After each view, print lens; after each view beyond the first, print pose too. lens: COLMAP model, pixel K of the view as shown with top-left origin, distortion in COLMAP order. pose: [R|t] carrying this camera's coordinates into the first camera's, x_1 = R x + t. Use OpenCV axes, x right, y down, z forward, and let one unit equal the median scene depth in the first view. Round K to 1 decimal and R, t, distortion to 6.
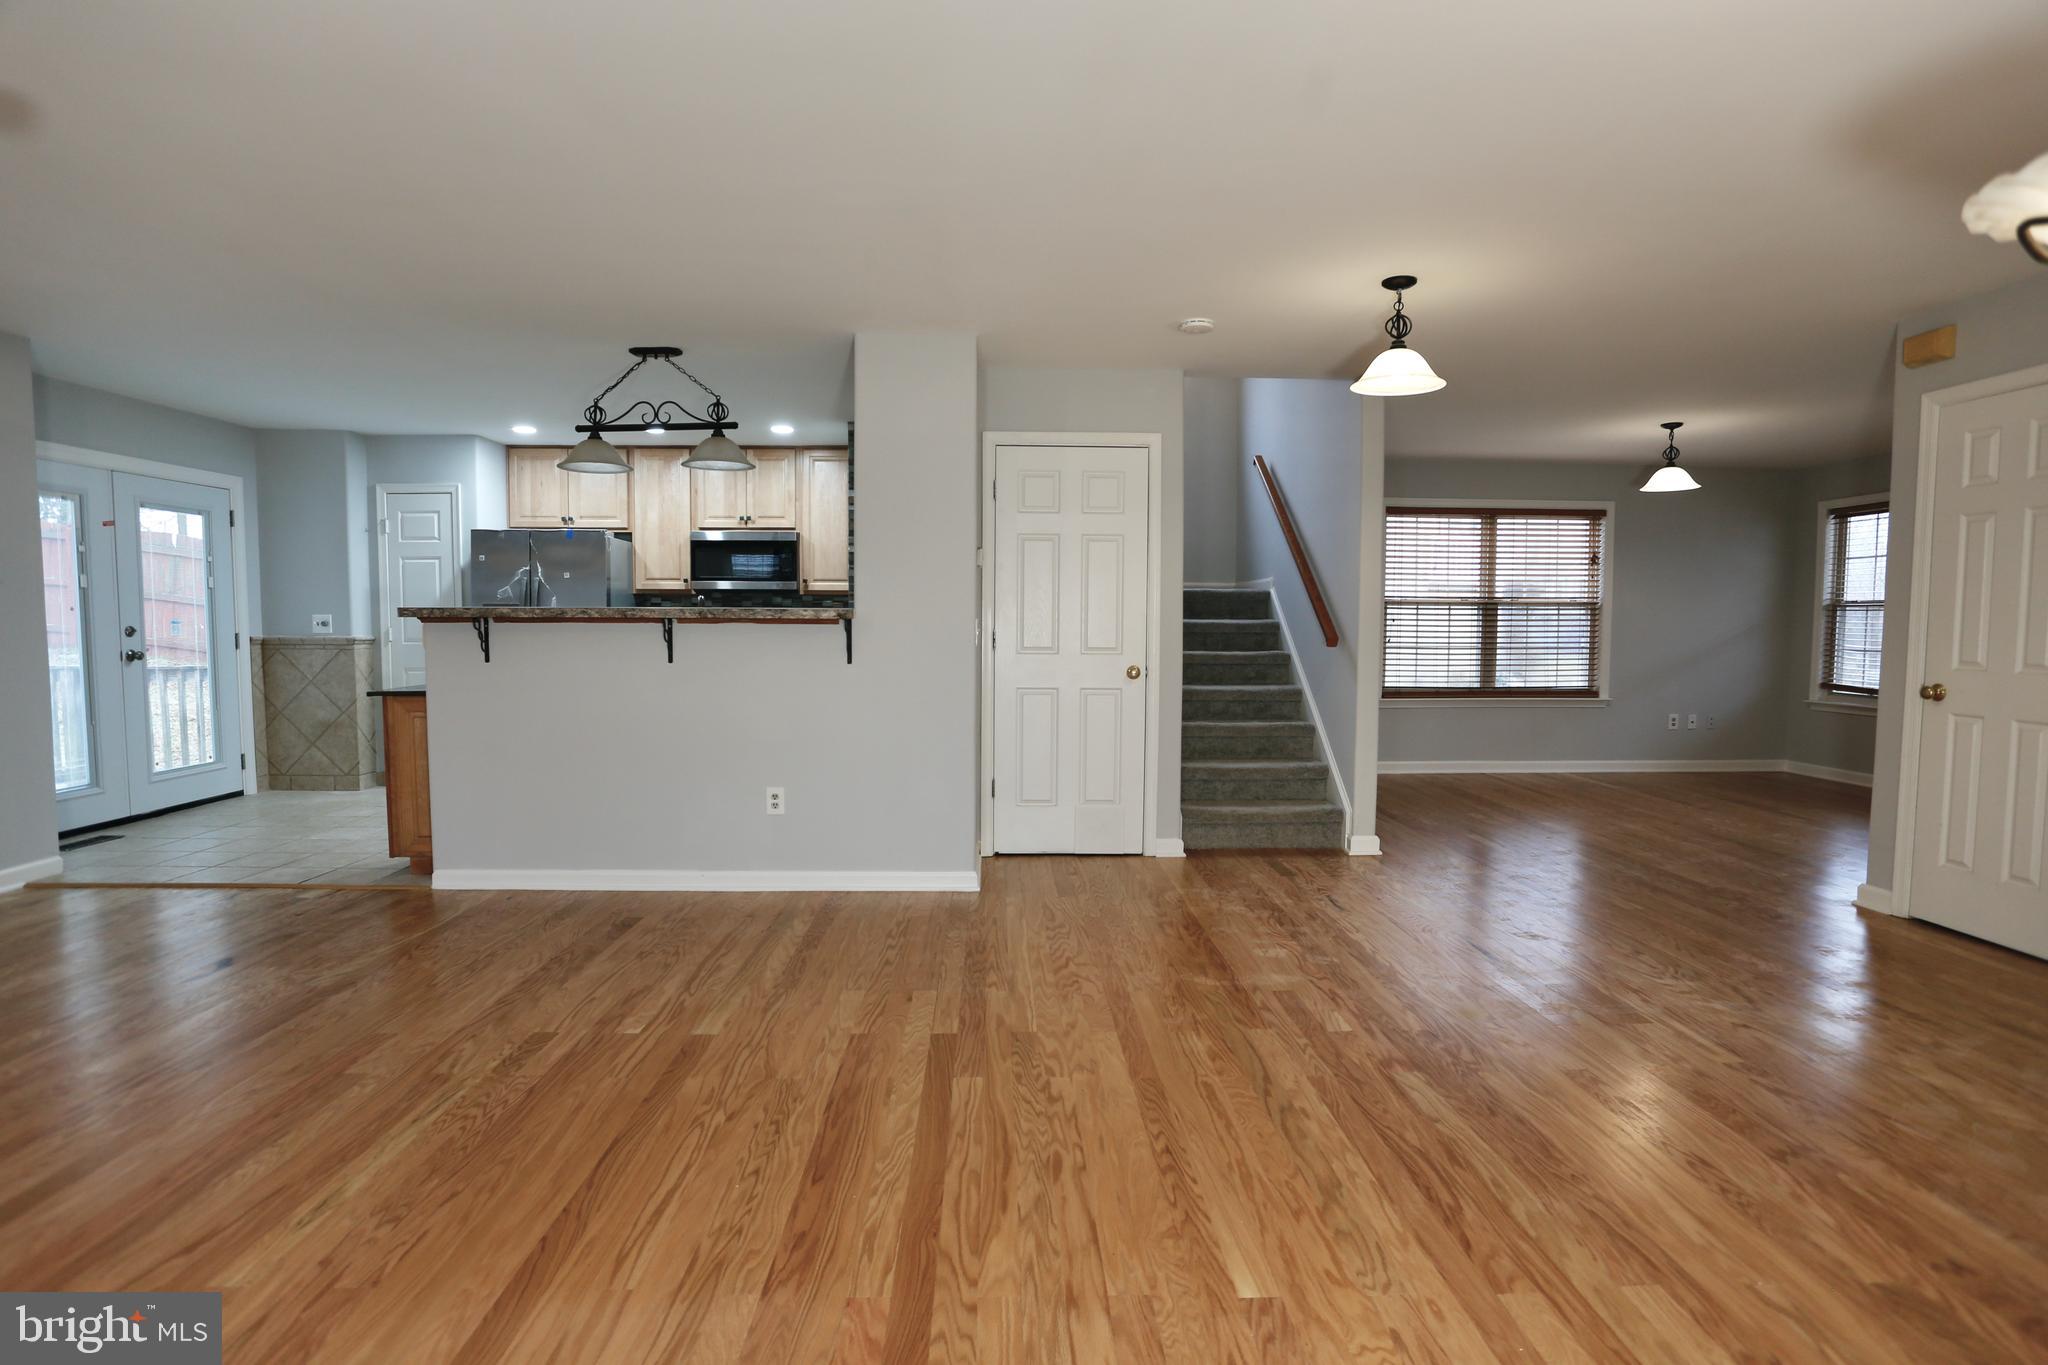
lens RADIAL K [[1002.8, 0, 1033.8], [0, 1002.8, 683.6], [0, 0, 1]] dist [-0.066488, 0.026218]
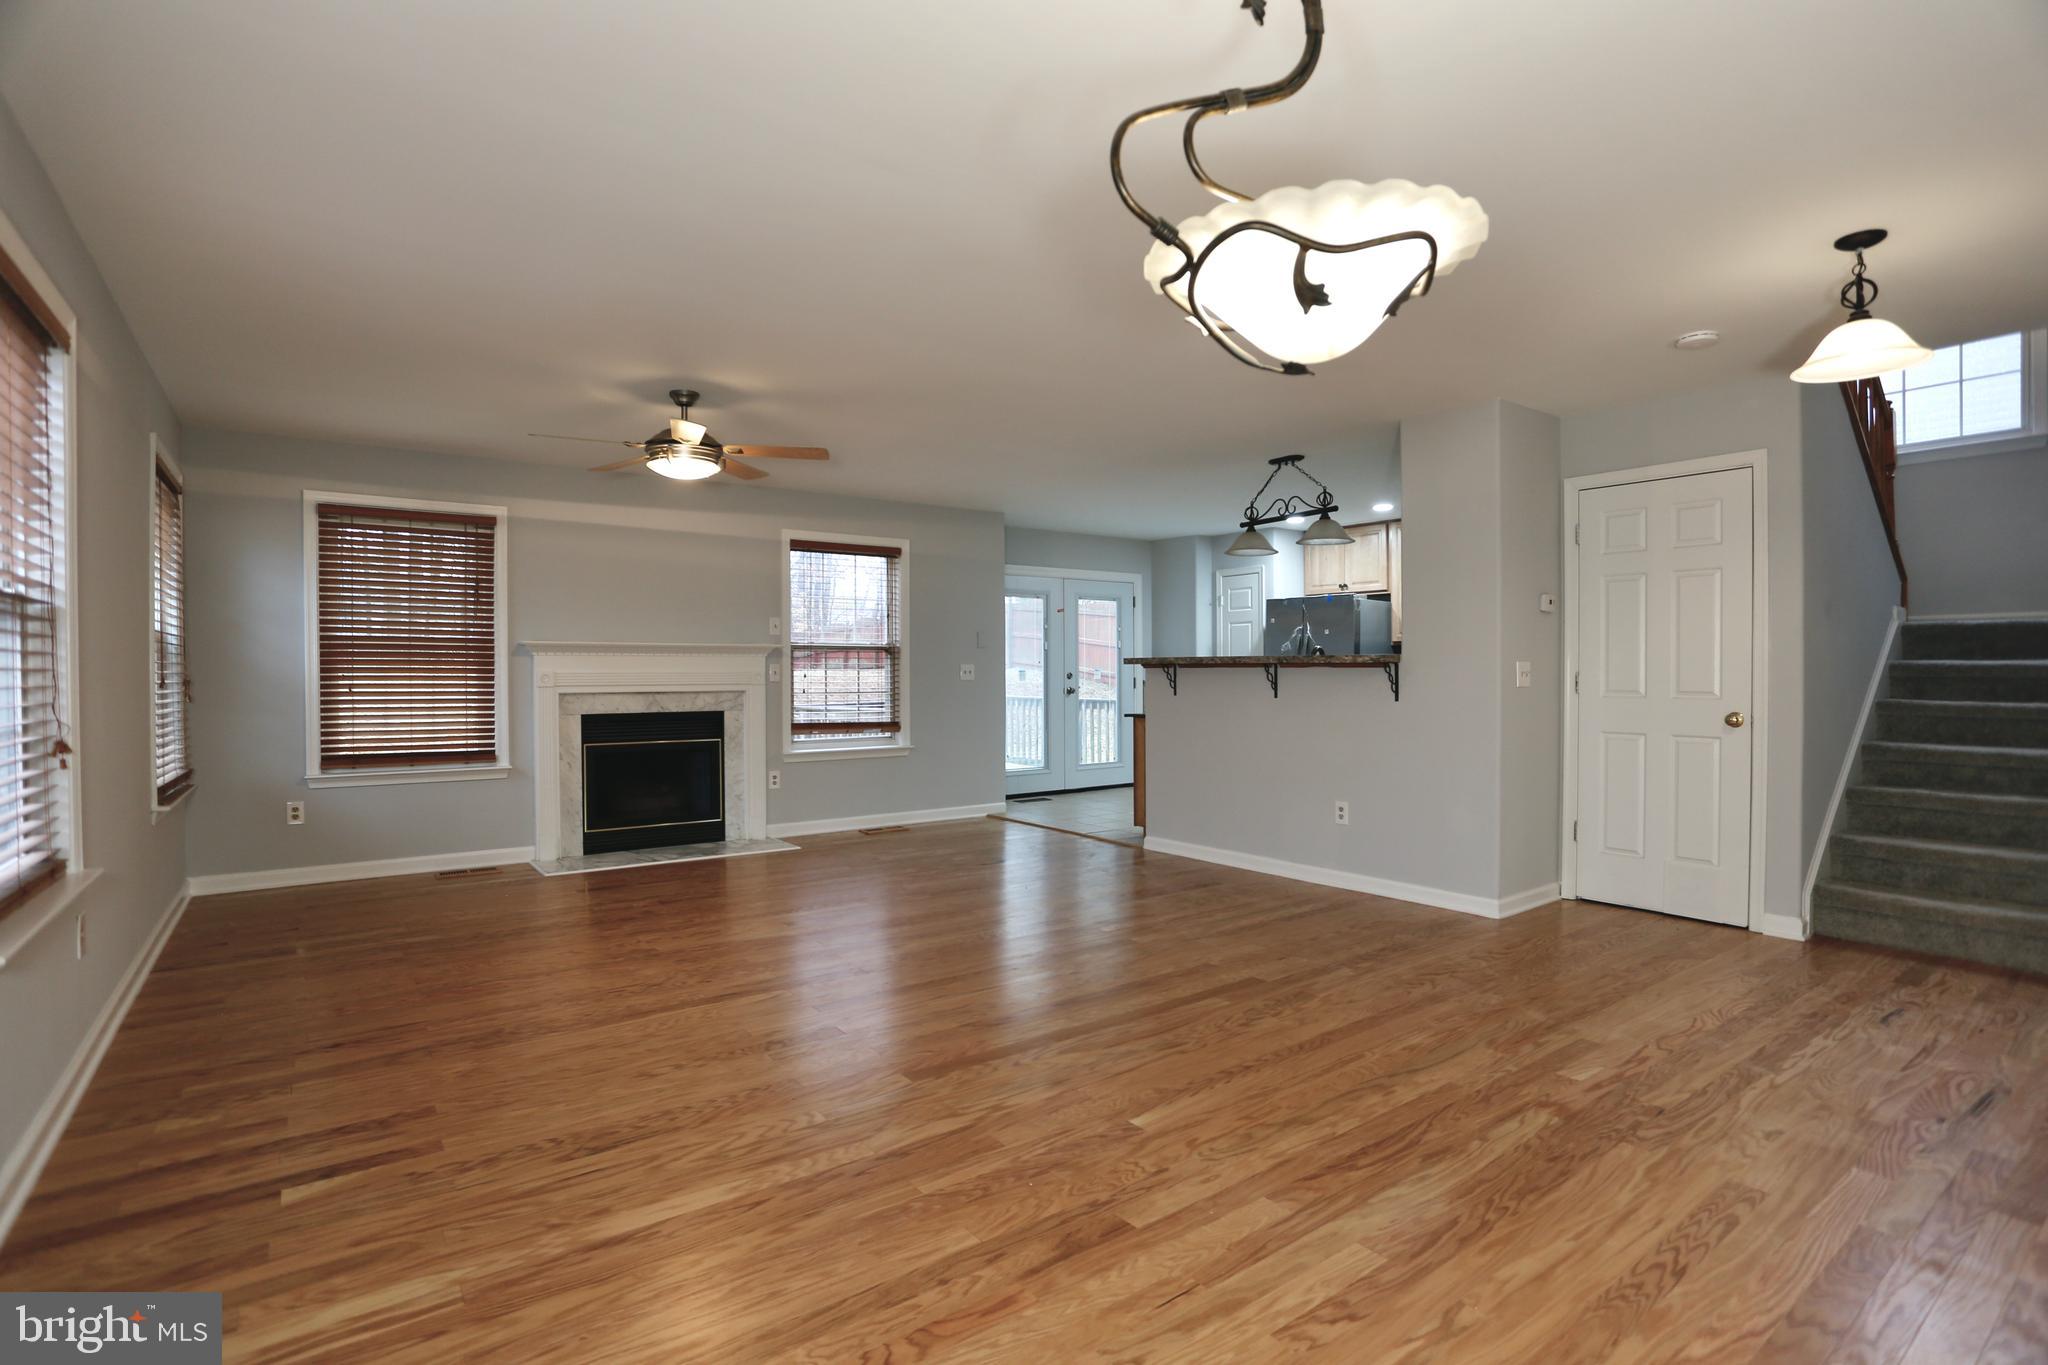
lens RADIAL K [[1002.8, 0, 1066.6], [0, 1002.8, 685.9], [0, 0, 1]] dist [-0.066488, 0.026218]
pose [[0.579054, 0.004693, -0.815276, 0.559415], [-0.047505, 0.998479, -0.027993, 0.014033], [0.813904, 0.054939, 0.578396, 0.019769]]
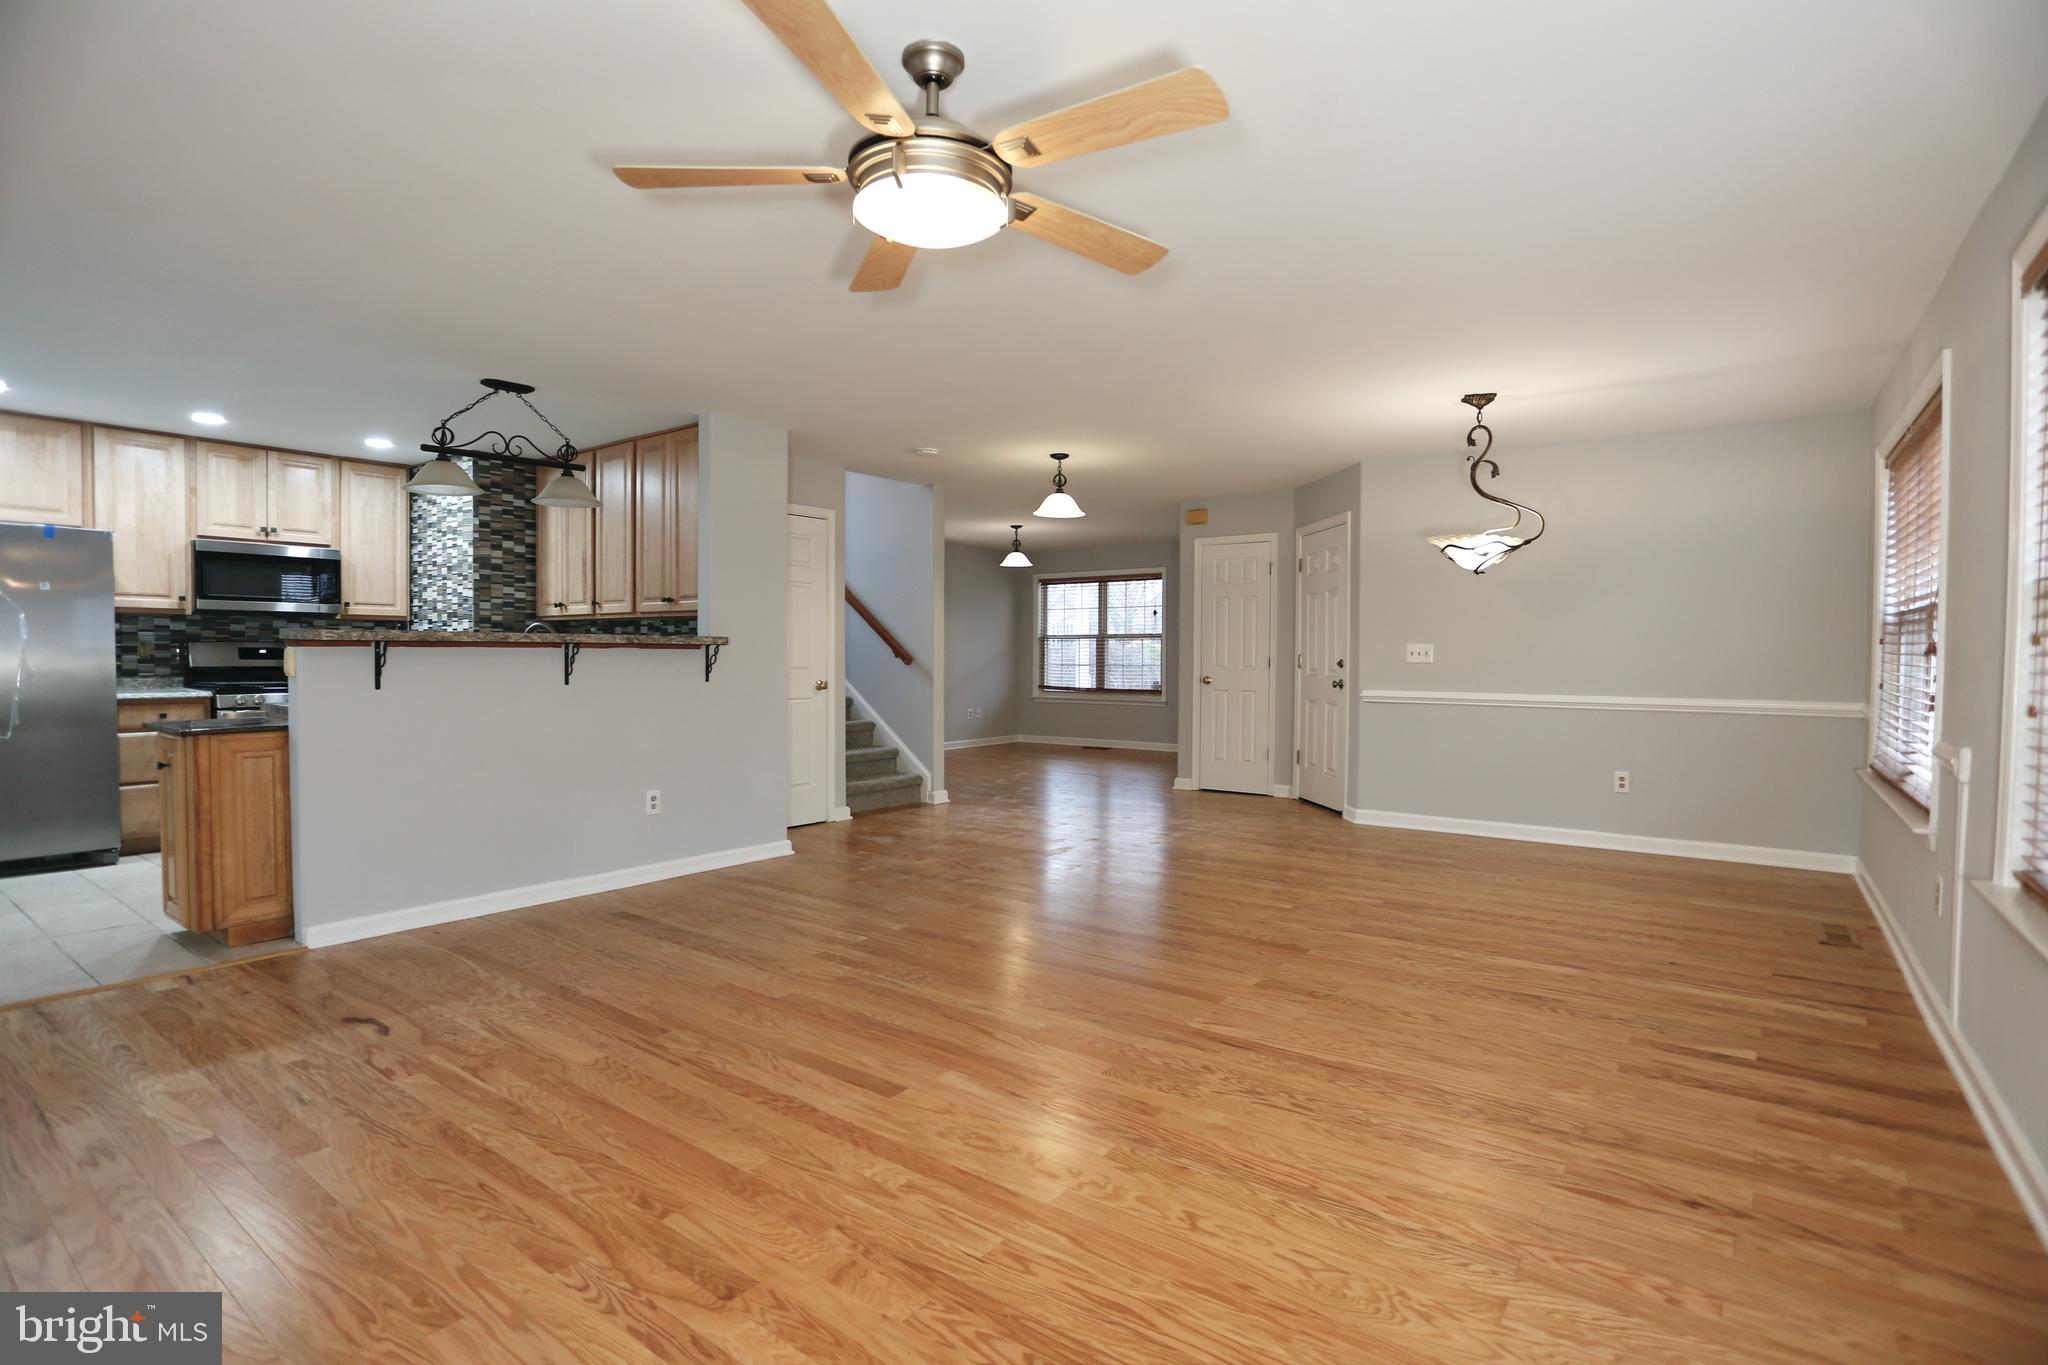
lens RADIAL K [[1002.8, 0, 1006.6], [0, 1002.8, 670.8], [0, 0, 1]] dist [-0.066488, 0.026218]
pose [[0.634943, -0.016246, 0.772388, -0.921805], [0.049321, 0.998592, -0.019541, 0.009133], [-0.770983, 0.050503, 0.634850, -0.046612]]
